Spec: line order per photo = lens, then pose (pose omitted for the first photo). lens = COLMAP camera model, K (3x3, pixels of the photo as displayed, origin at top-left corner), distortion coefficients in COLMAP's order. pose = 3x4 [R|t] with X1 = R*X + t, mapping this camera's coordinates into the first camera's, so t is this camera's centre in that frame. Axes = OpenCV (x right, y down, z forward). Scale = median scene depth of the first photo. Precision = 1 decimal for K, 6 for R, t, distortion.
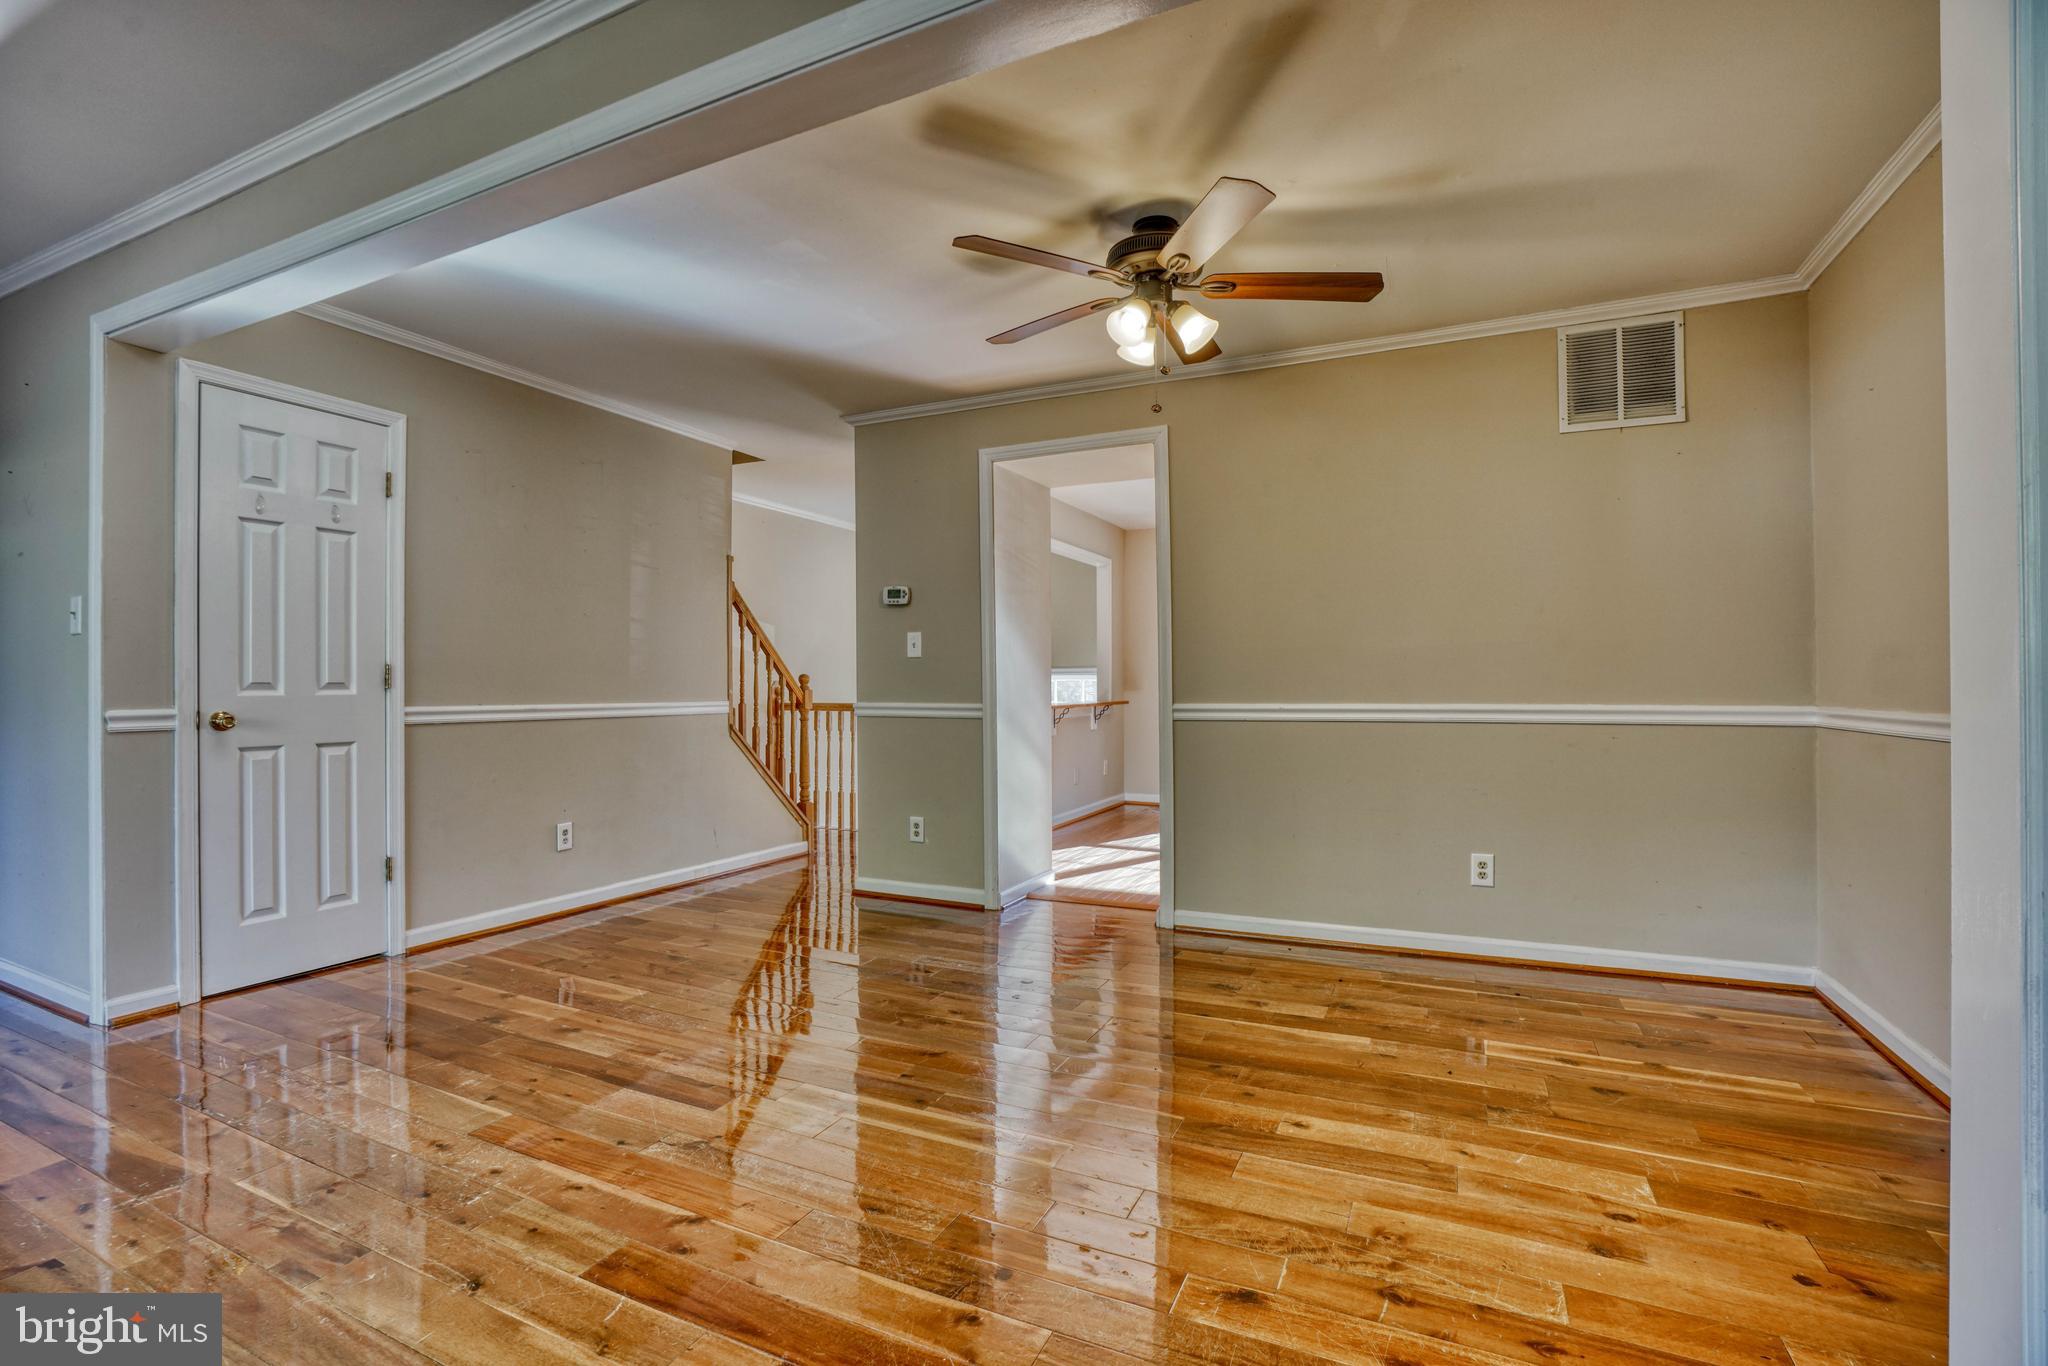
lens RADIAL K [[929.3, 0, 997.3], [0, 929.3, 690.3], [0, 0, 1]] dist [-0.072558, 0.028346]
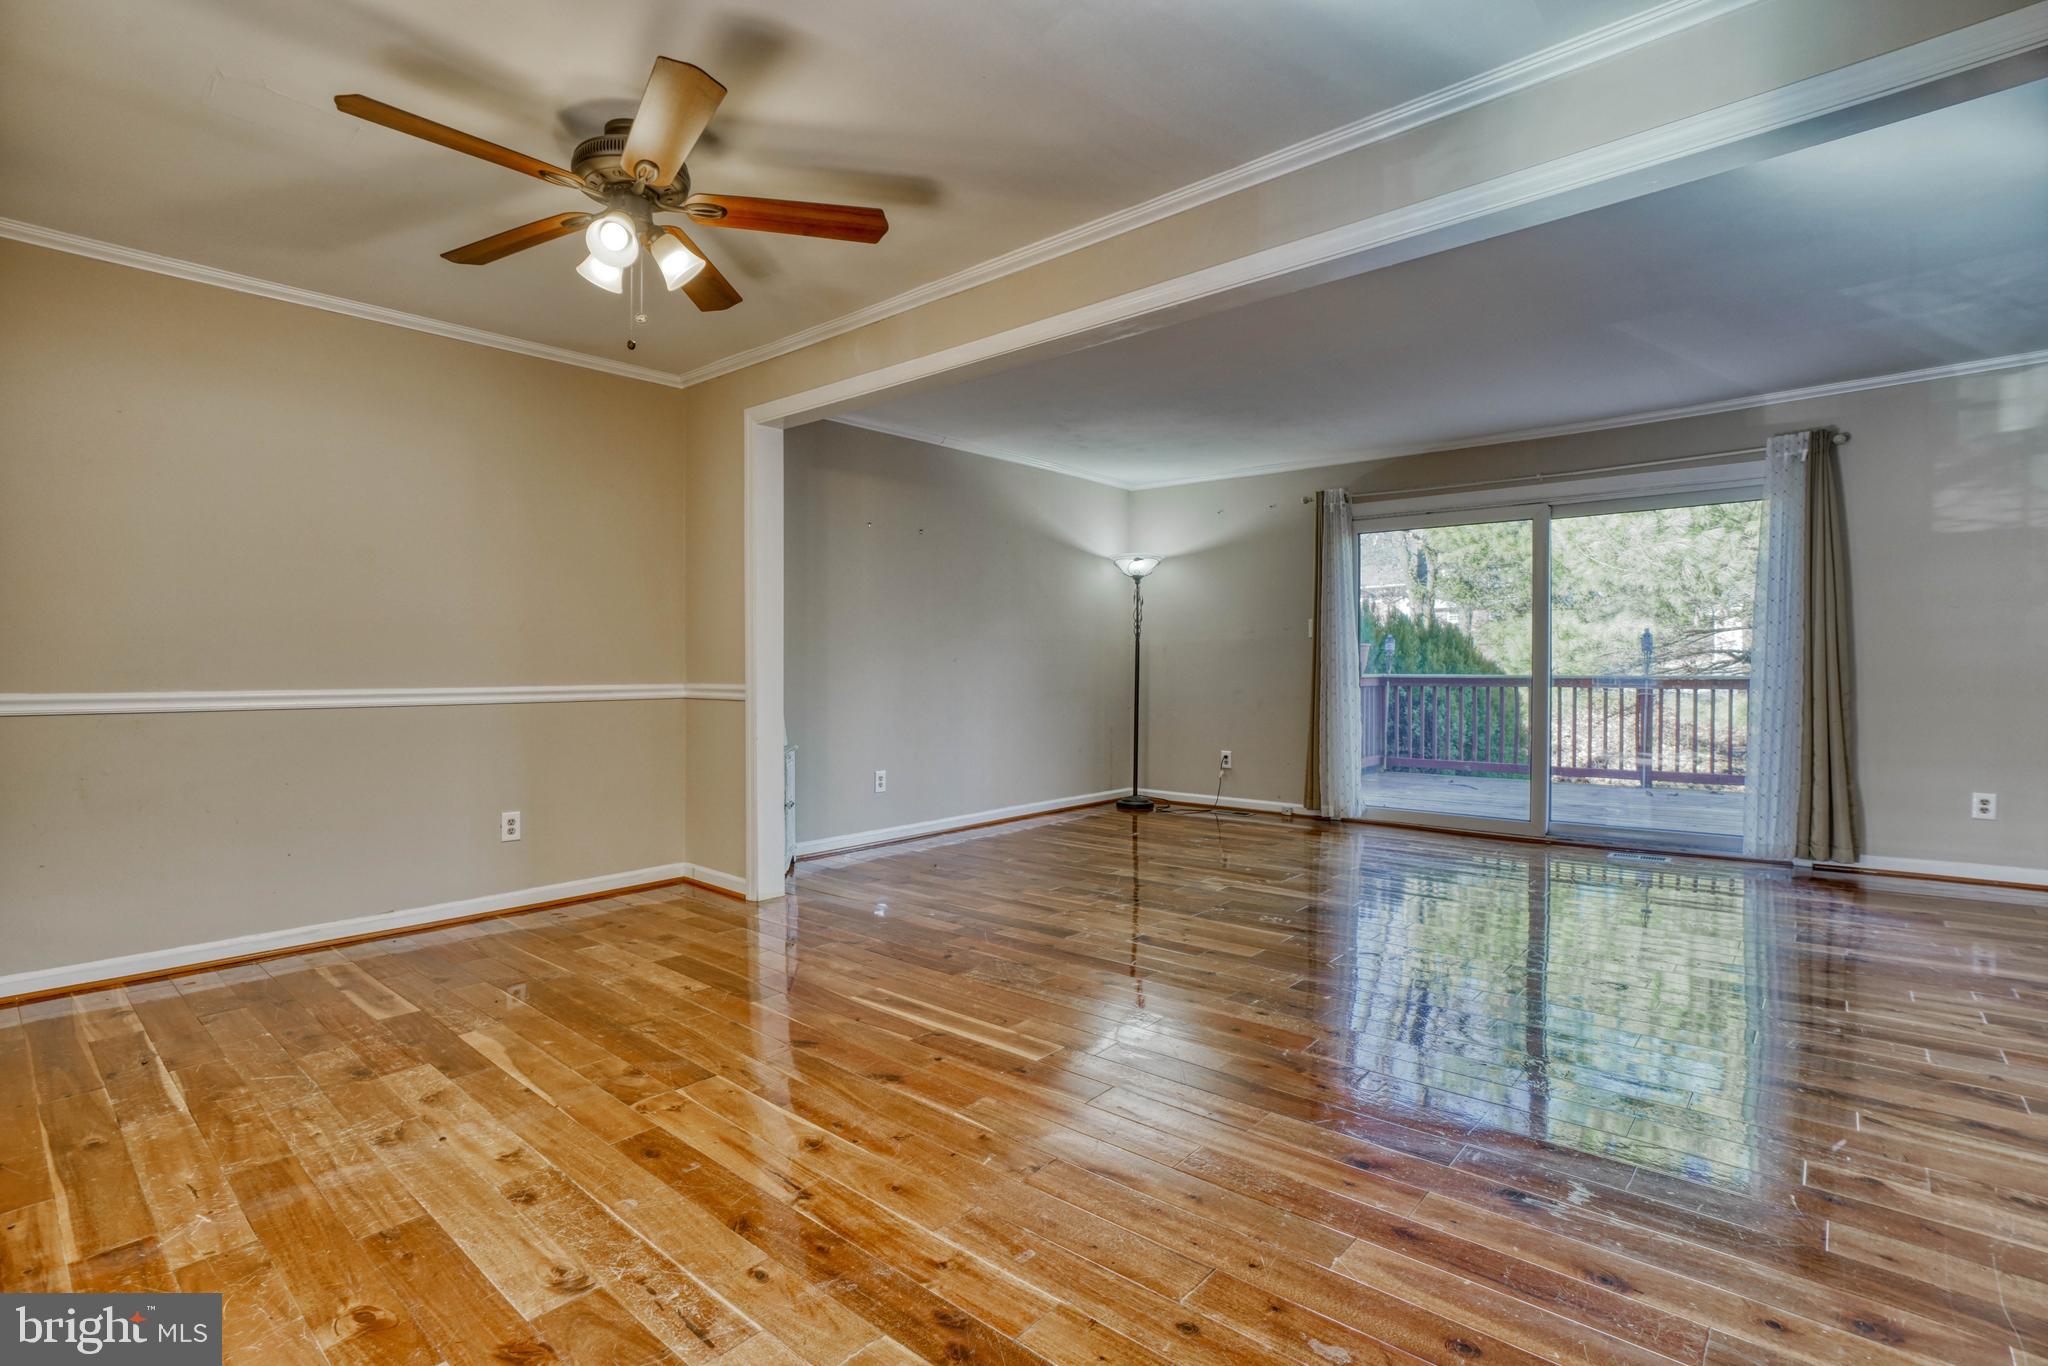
lens RADIAL K [[986.8, 0, 1018.2], [0, 986.8, 670.2], [0, 0, 1]] dist [-0.031382, 0.000102]
pose [[-0.969236, 0.006160, 0.246055, -0.316582], [0.007048, 0.999971, 0.002731, -0.000647], [-0.246031, 0.004381, -0.969252, 1.405601]]
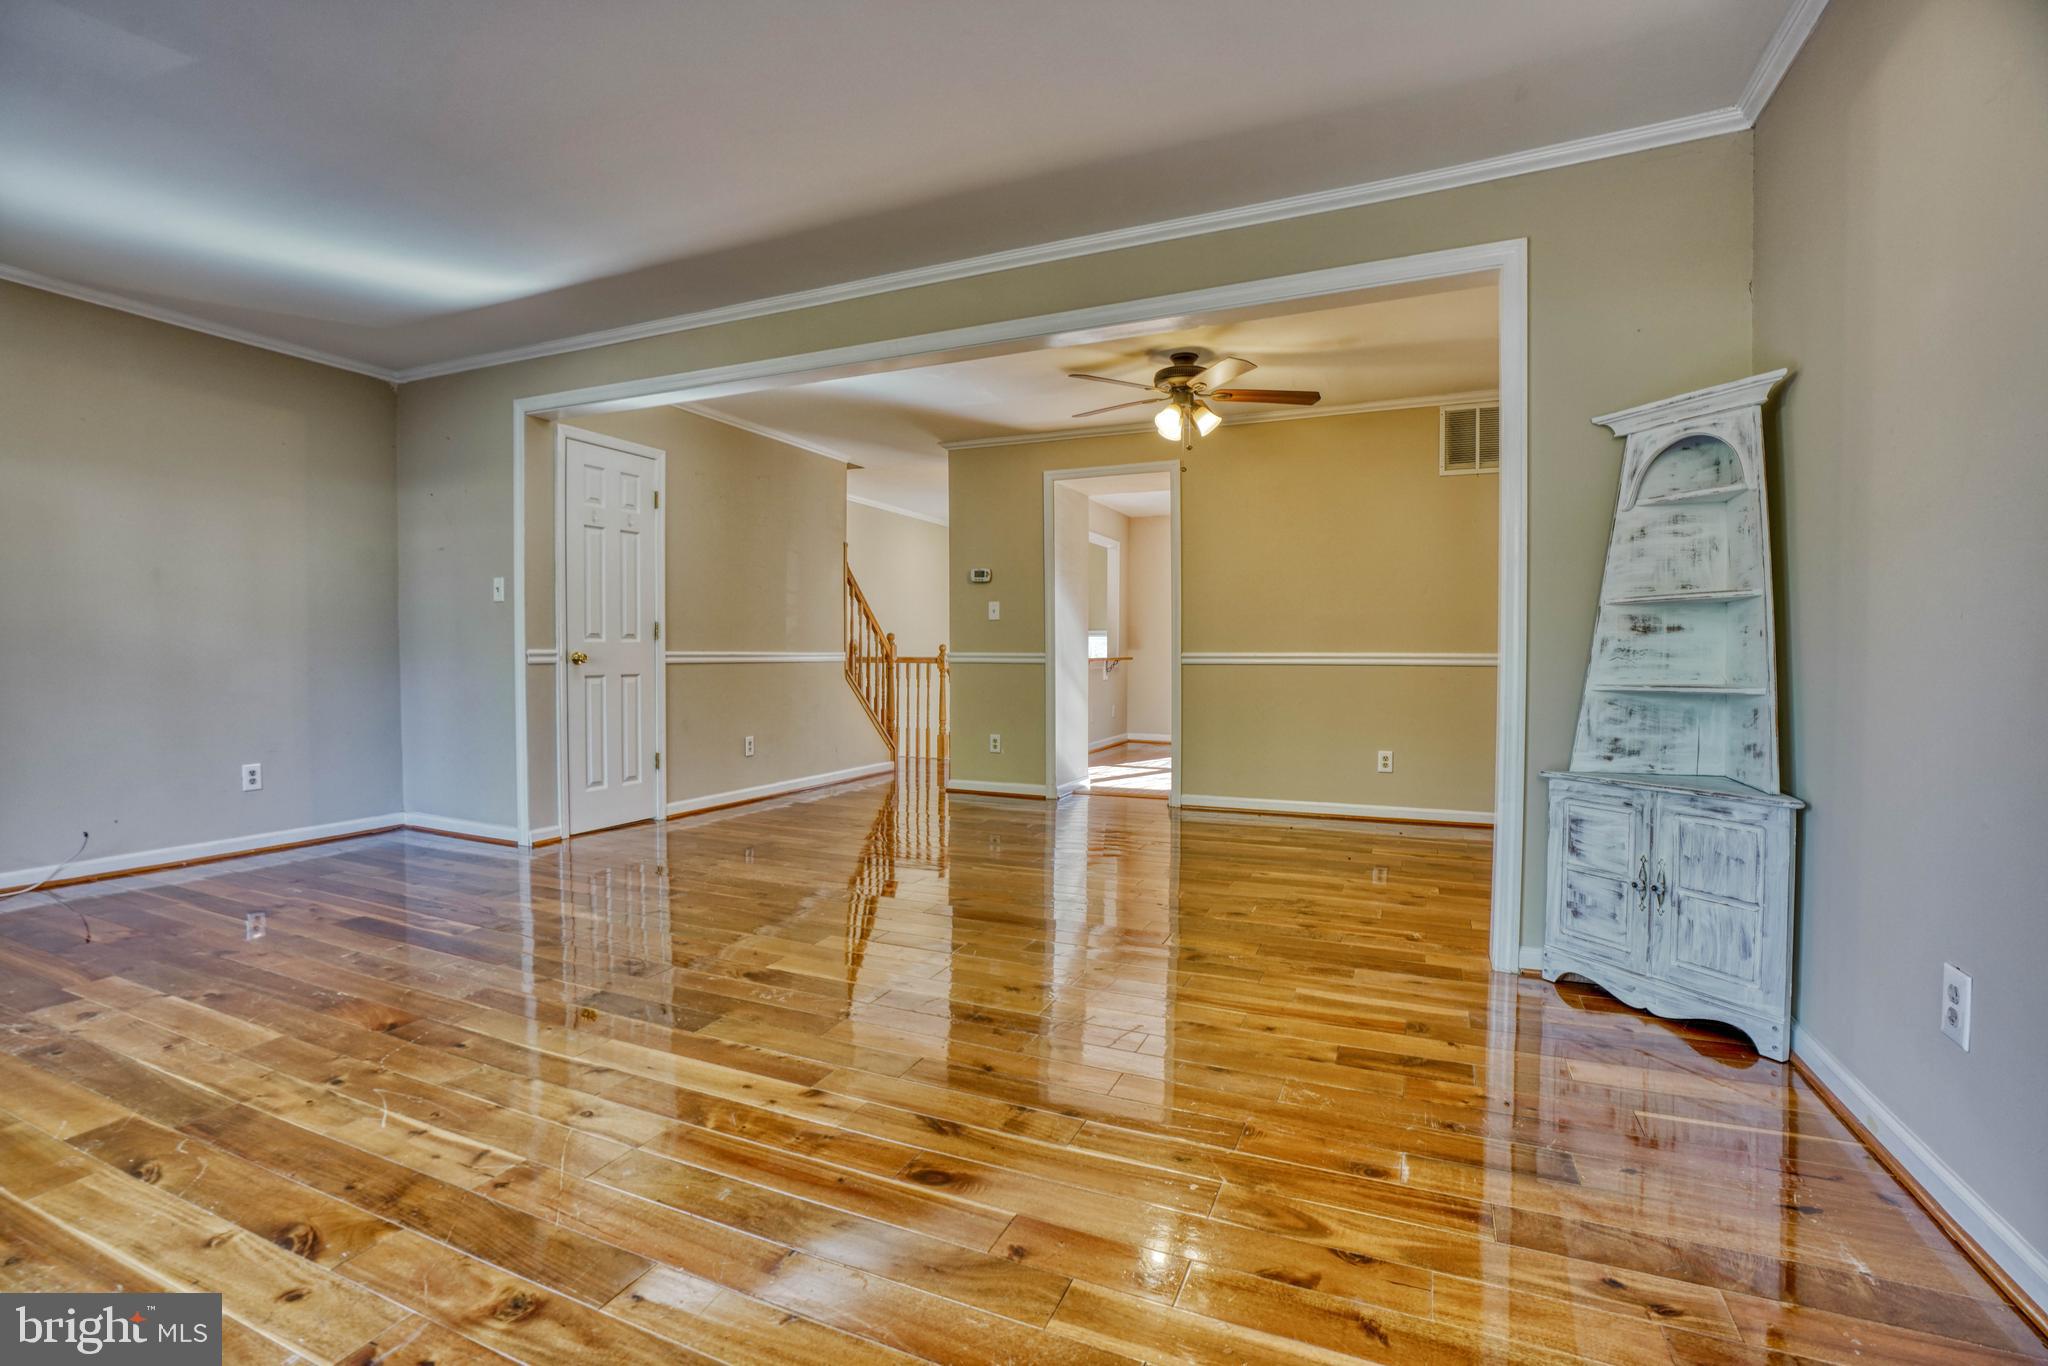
lens RADIAL K [[929.3, 0, 997.3], [0, 929.3, 690.3], [0, 0, 1]] dist [-0.072558, 0.028346]
pose [[0.999671, 0.004061, 0.025323, -0.157102], [-0.004996, 0.999303, 0.037002, 0.023935], [-0.025155, -0.037117, 0.998994, -0.515907]]
